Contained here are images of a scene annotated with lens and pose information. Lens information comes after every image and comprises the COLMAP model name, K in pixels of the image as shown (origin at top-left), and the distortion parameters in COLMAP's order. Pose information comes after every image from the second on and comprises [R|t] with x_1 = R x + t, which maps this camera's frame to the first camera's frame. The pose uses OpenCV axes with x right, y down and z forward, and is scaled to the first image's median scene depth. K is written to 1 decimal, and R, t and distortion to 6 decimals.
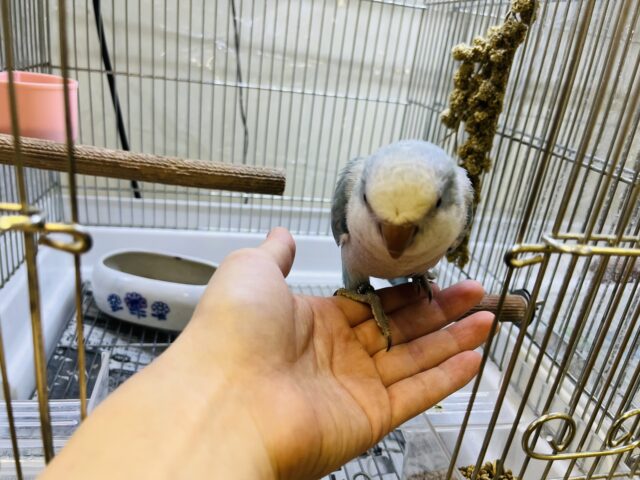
lens RADIAL K [[443.6, 0, 320.0], [0, 443.6, 240.0], [0, 0, 1]] dist [0.095572, -0.138002]
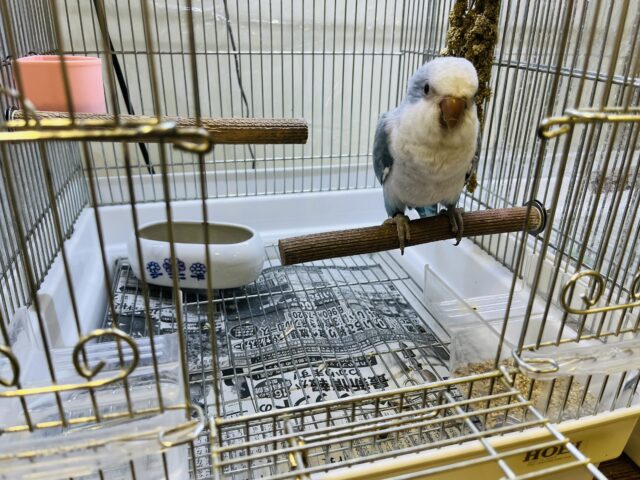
lens RADIAL K [[443.6, 0, 320.0], [0, 443.6, 240.0], [0, 0, 1]] dist [0.095572, -0.138002]
pose [[0.992416, -0.120654, 0.023527, -0.103731], [0.119702, 0.992067, 0.038401, 0.095325], [-0.027973, -0.035293, 0.998985, -0.090058]]
